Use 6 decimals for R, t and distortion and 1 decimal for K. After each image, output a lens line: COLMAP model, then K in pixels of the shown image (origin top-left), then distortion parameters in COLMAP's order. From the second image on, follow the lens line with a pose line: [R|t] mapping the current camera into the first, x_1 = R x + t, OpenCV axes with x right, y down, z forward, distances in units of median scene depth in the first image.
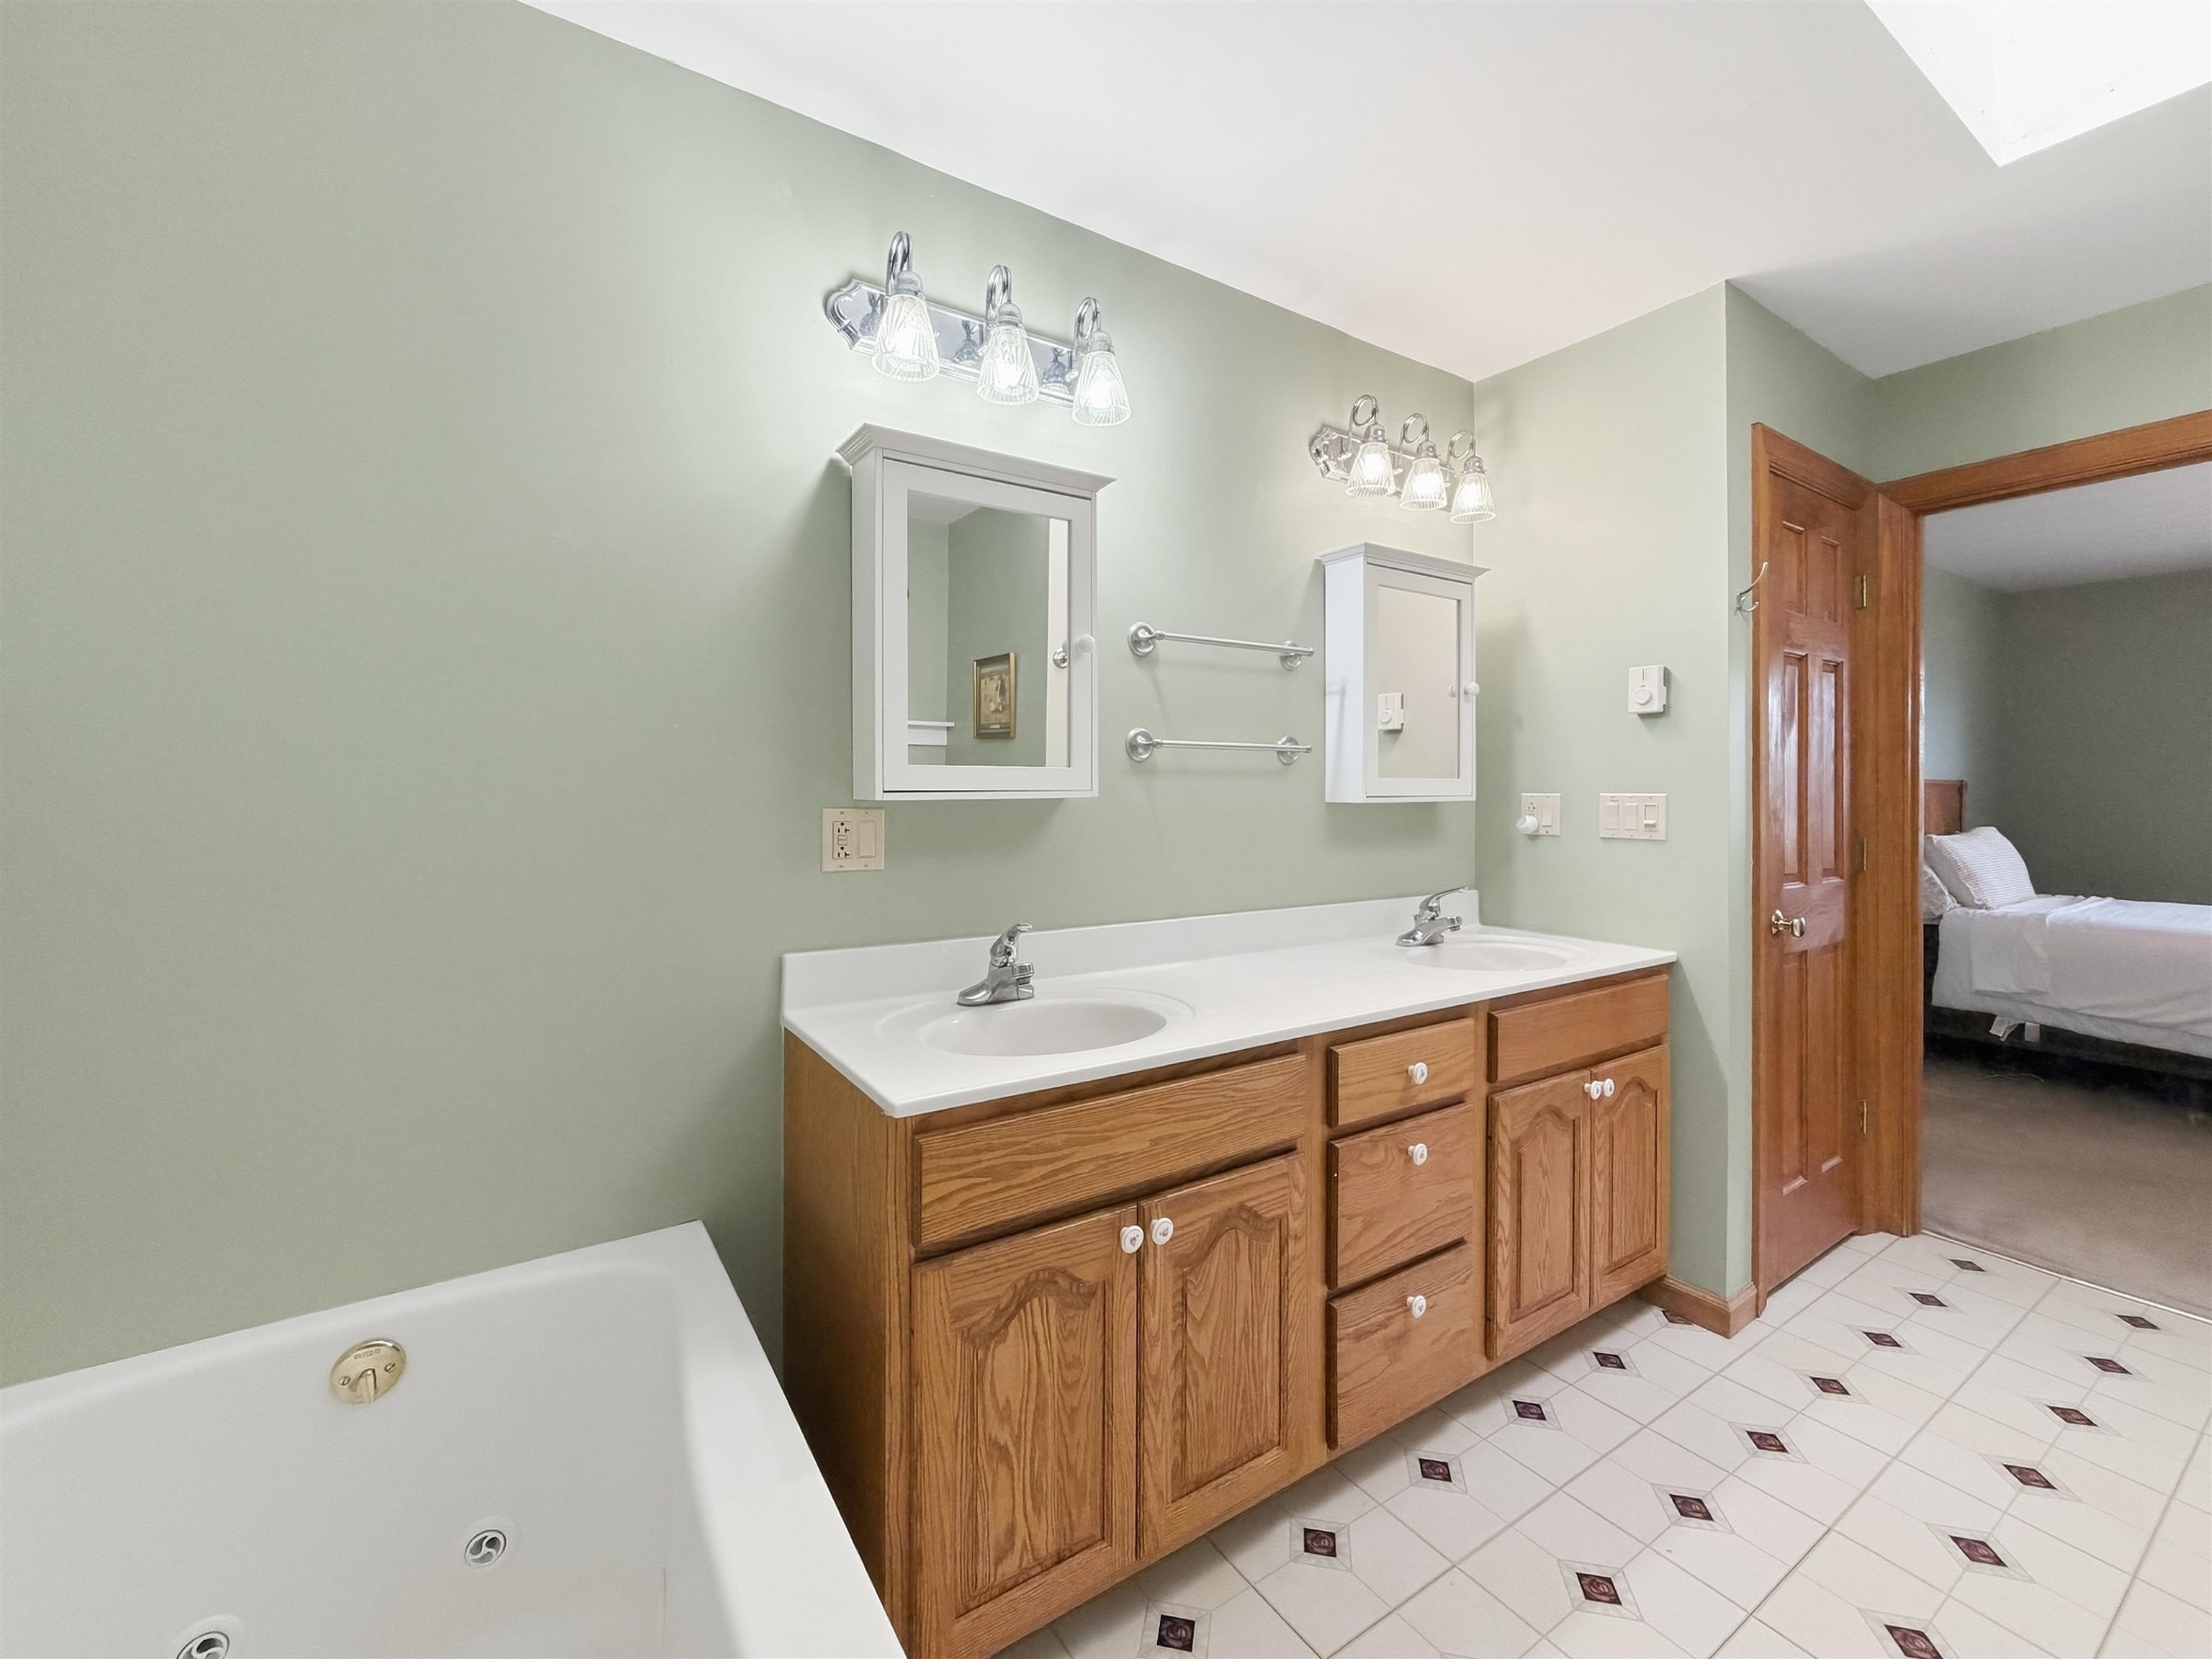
lens RADIAL K [[927.6, 0, 1106.0], [0, 927.6, 829.5], [0, 0, 1]] dist [-0.001888, -0.000238]
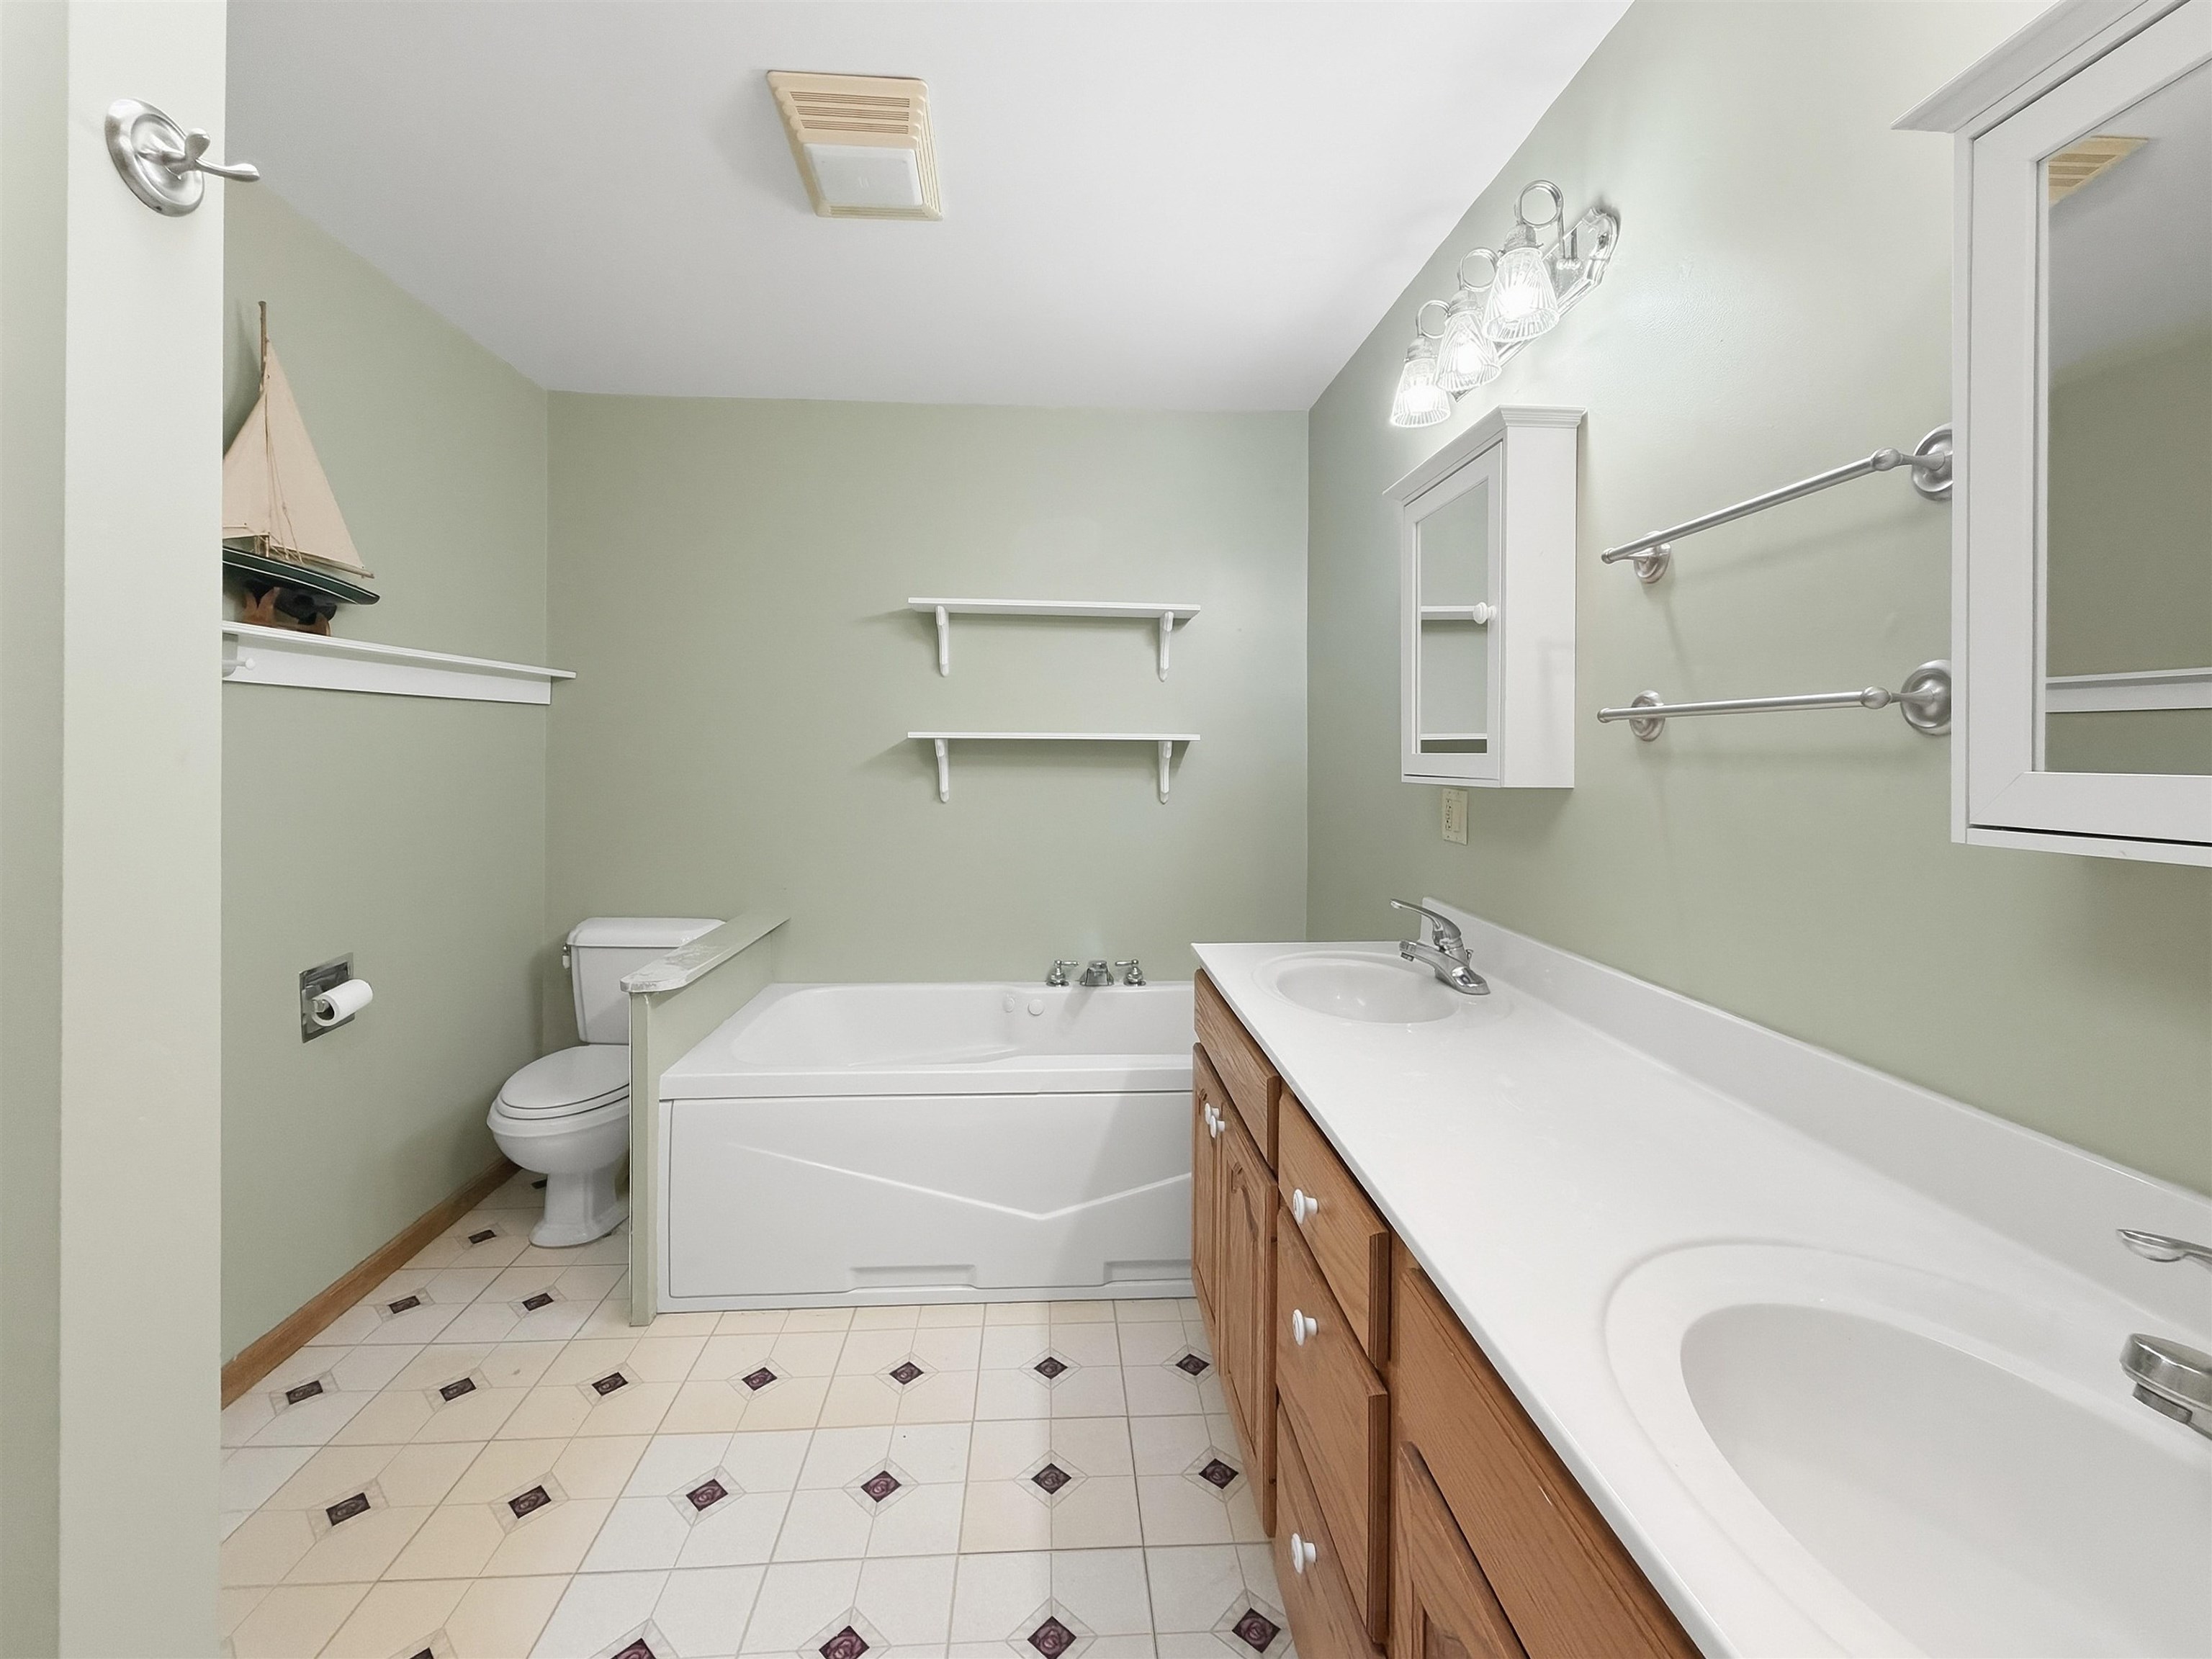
lens RADIAL K [[927.6, 0, 1106.0], [0, 927.6, 829.5], [0, 0, 1]] dist [-0.001888, -0.000238]
pose [[-0.500206, 0.060537, -0.863788, 0.803760], [-0.057799, 0.992994, 0.103063, -0.055599], [0.863975, 0.101479, -0.493203, 0.985104]]
